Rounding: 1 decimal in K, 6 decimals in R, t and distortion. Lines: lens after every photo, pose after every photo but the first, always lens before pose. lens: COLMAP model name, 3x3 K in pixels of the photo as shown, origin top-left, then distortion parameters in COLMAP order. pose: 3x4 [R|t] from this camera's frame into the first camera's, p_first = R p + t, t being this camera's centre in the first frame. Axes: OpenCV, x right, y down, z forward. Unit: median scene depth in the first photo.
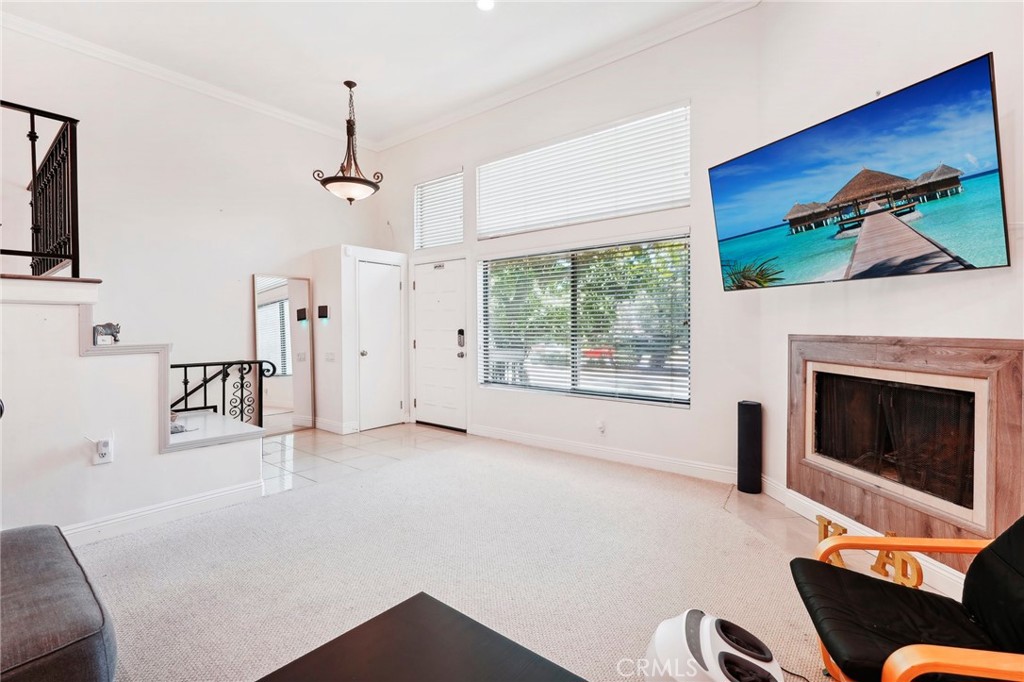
lens RADIAL K [[476.3, 0, 509.5], [0, 476.3, 335.7], [0, 0, 1]] dist [-0.009361, 0.002735]
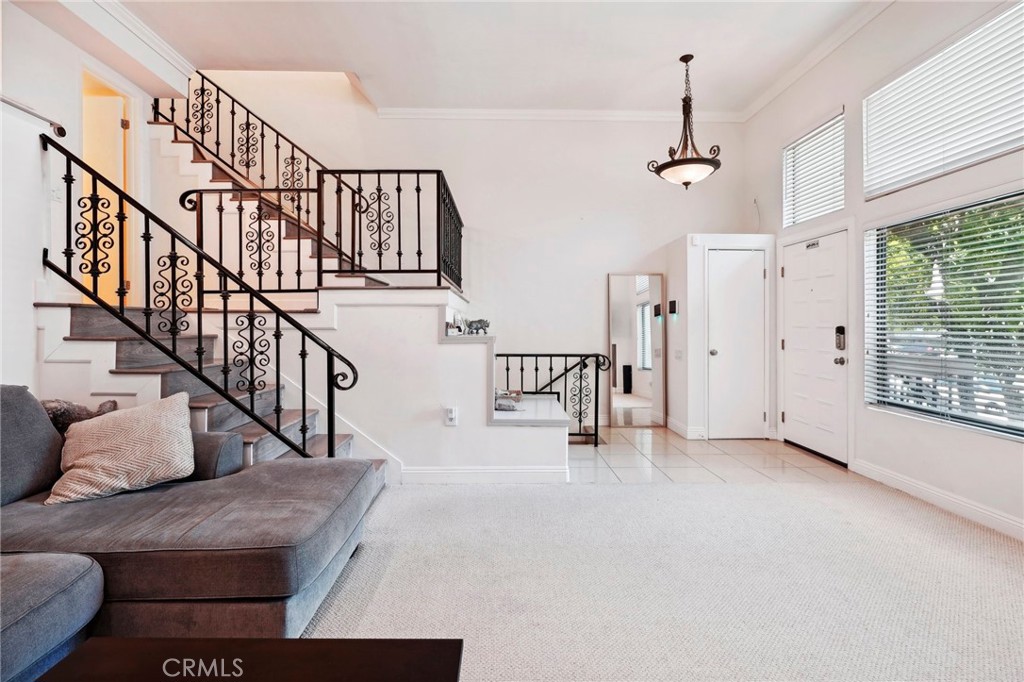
lens RADIAL K [[476.3, 0, 512.7], [0, 476.3, 327.2], [0, 0, 1]] dist [-0.009361, 0.002735]
pose [[0.644752, 0.008090, -0.764349, 0.151509], [-0.016219, 0.999864, -0.003099, -0.001837], [0.764220, 0.014395, 0.644796, 0.157489]]
